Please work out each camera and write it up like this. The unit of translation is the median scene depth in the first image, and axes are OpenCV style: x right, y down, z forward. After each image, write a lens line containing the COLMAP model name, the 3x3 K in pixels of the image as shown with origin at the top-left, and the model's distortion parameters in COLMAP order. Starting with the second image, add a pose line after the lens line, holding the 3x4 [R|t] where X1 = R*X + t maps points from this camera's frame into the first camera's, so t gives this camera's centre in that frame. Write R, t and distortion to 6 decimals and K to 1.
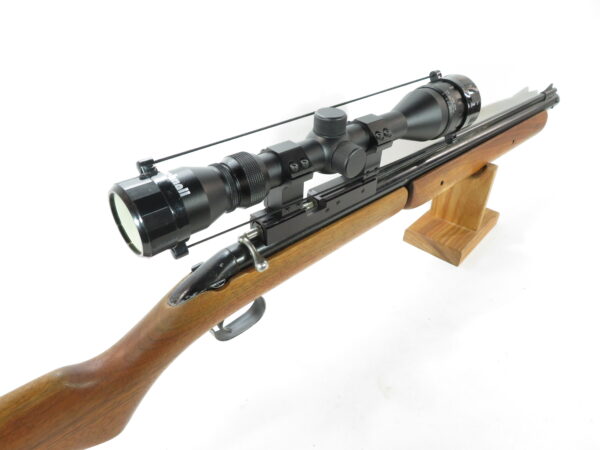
lens RADIAL K [[430.4, 0, 299.5], [0, 430.4, 224.4], [0, 0, 1]] dist [-0.007841, 0.005765]
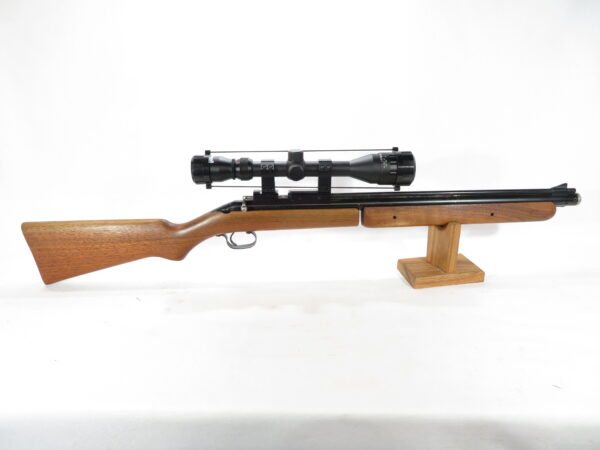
lens RADIAL K [[430.4, 0, 302.7], [0, 430.4, 225.4], [0, 0, 1]] dist [-0.007841, 0.005765]
pose [[0.773832, 0.211489, -0.597040, 0.905394], [-0.343303, 0.932189, -0.114751, 0.197036], [0.532285, 0.293764, 0.793962, -0.347274]]
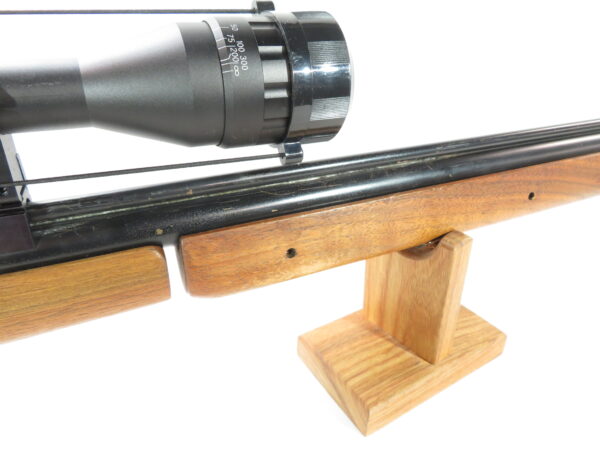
lens RADIAL K [[430.4, 0, 300.4], [0, 430.4, 224.4], [0, 0, 1]] dist [-0.007841, 0.005765]
pose [[0.957200, 0.125933, -0.260594, 0.410227], [-0.157835, 0.981838, -0.105275, -0.074532], [0.242603, 0.141900, 0.959692, 0.511939]]
